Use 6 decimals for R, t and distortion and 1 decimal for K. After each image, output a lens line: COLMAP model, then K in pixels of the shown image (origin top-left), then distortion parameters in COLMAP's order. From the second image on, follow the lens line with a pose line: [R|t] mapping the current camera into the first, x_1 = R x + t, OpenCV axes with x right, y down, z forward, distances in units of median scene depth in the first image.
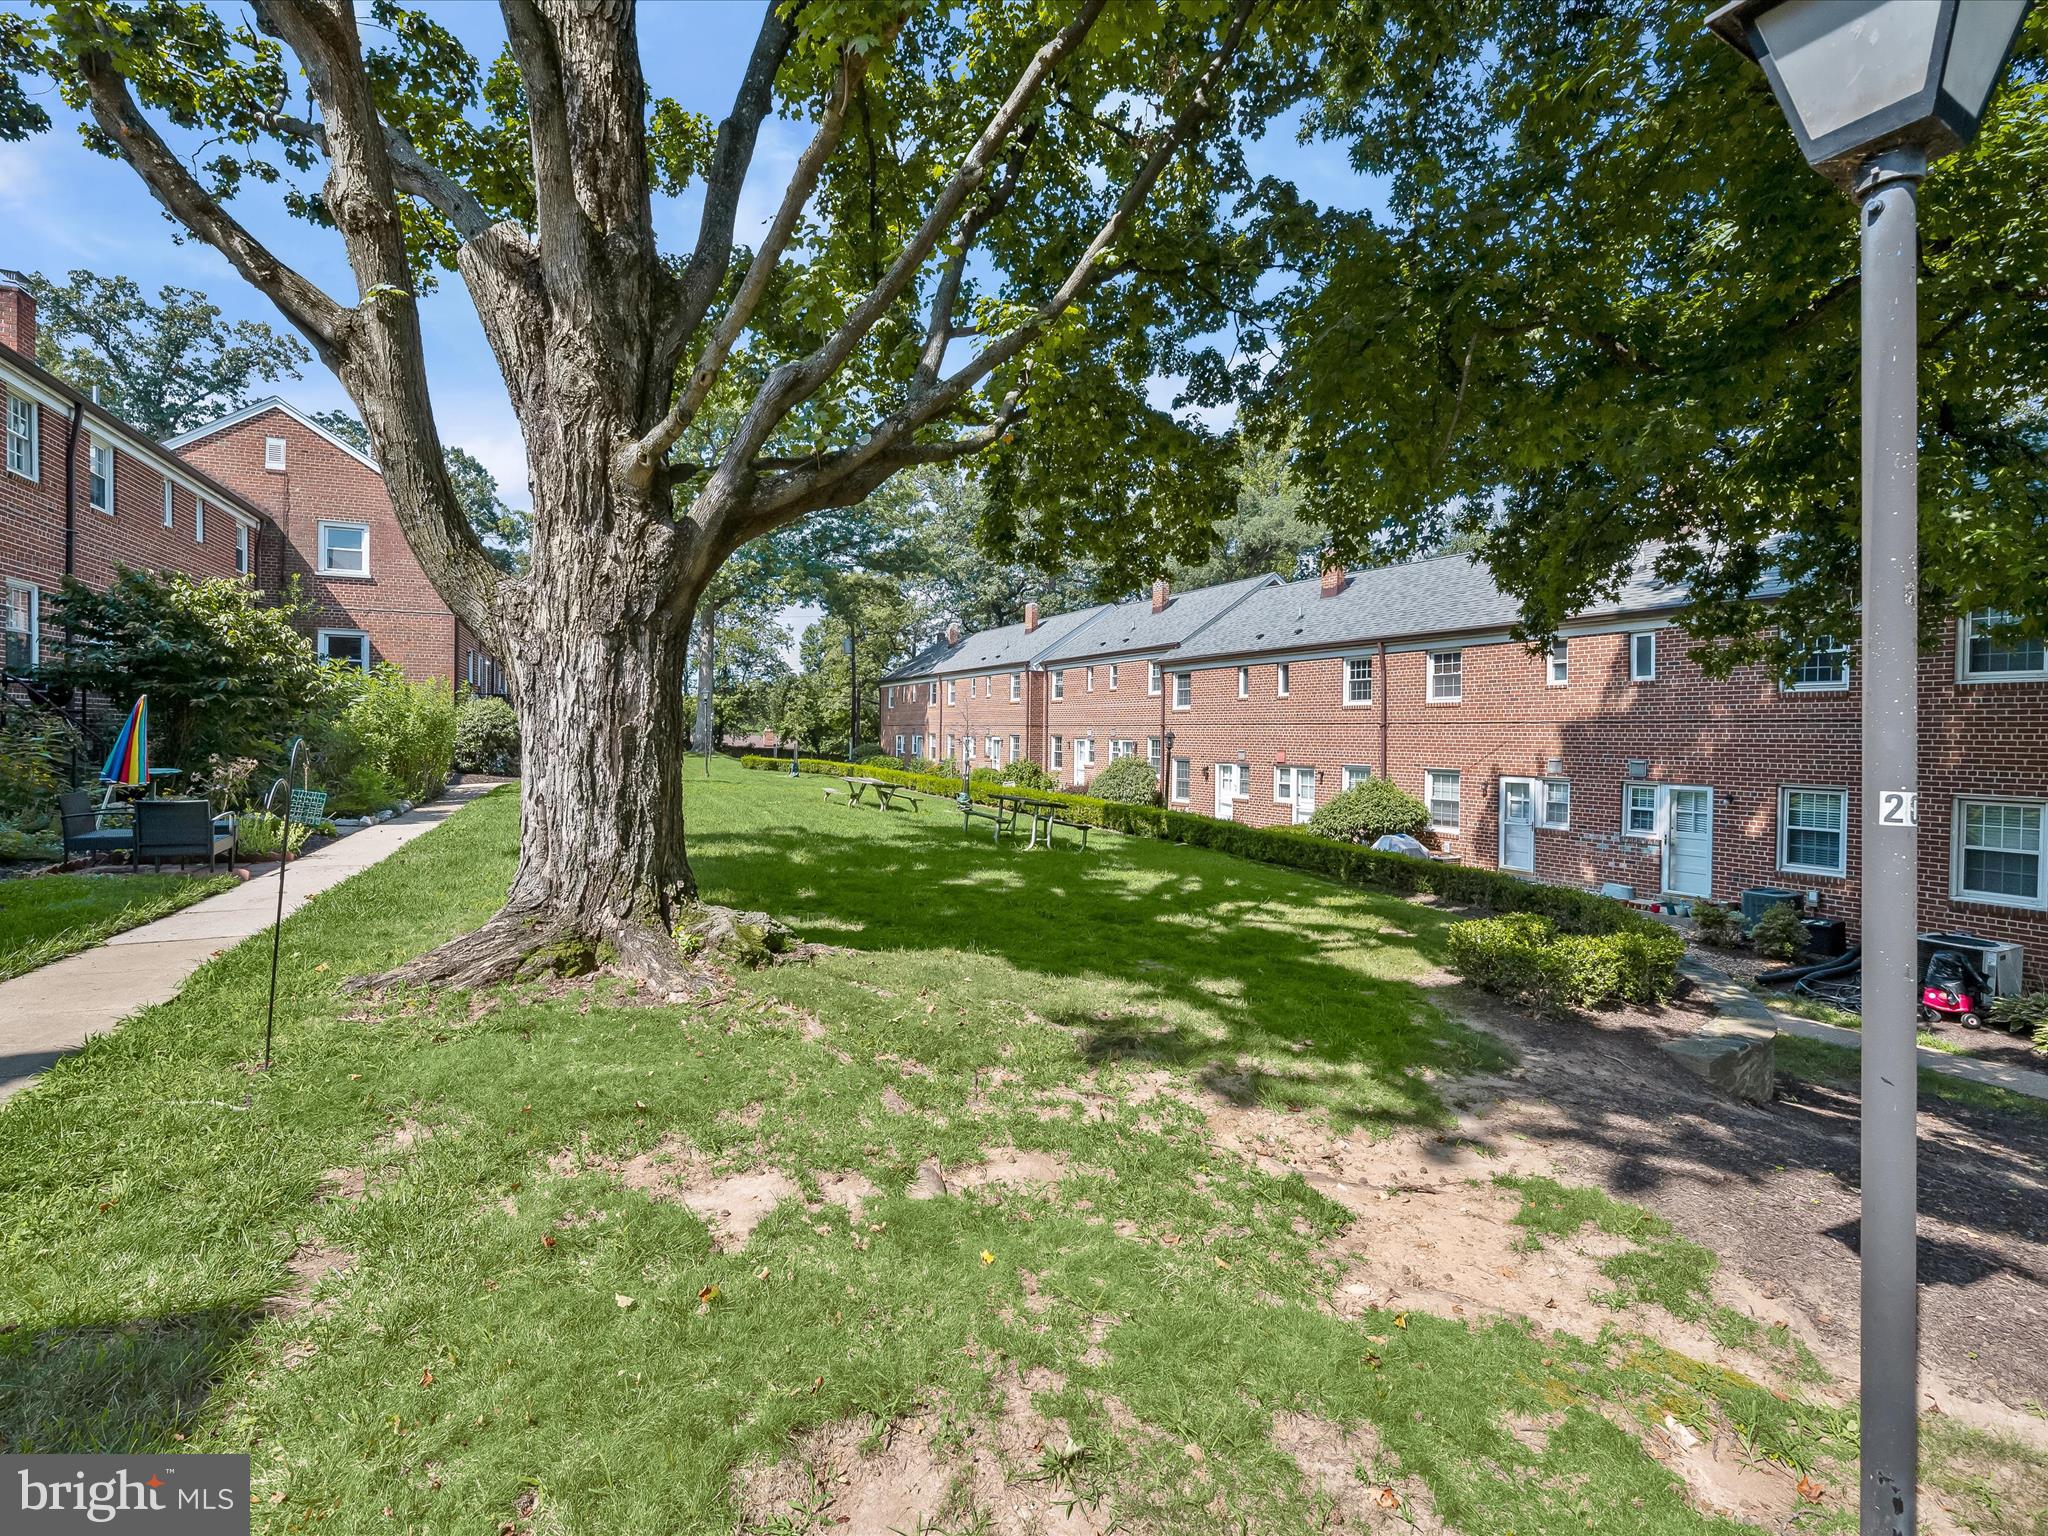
lens RADIAL K [[901.1, 0, 1007.4], [0, 901.1, 775.6], [0, 0, 1]] dist [-0.001940, -0.000140]
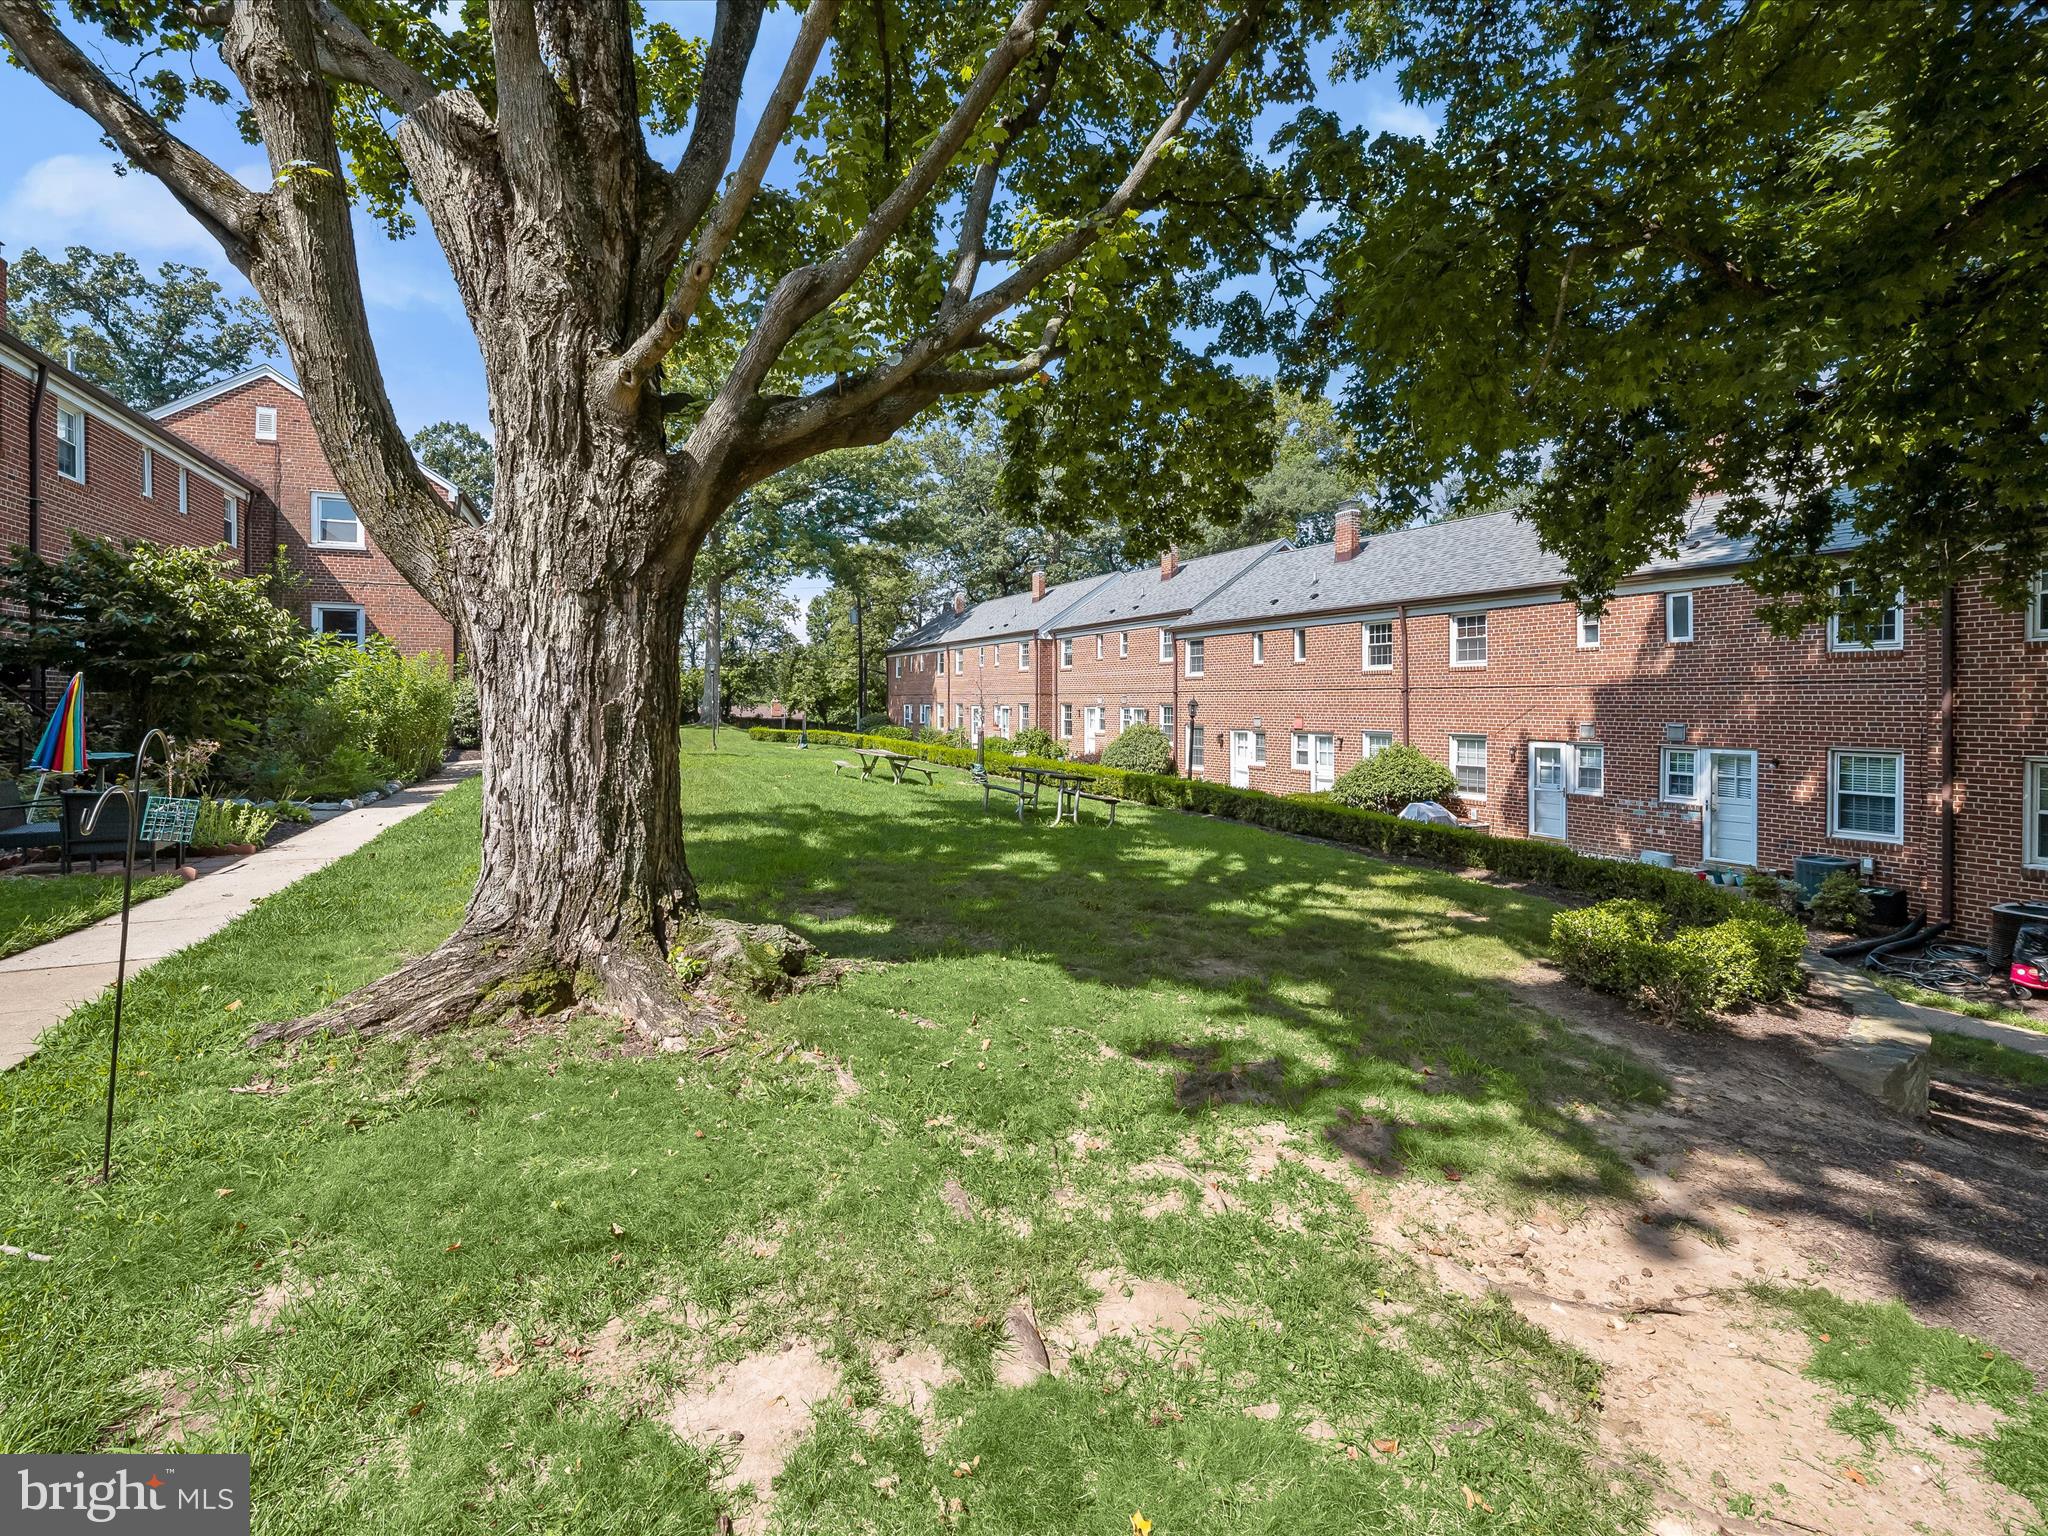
lens RADIAL K [[877.7, 0, 1021.6], [0, 877.7, 736.7], [0, 0, 1]] dist [-0.001906, -0.000034]
pose [[0.999840, -0.011241, 0.013931, -0.029211], [0.011328, 0.999917, -0.006190, -0.007881], [-0.013860, 0.006347, 0.999884, 0.096295]]
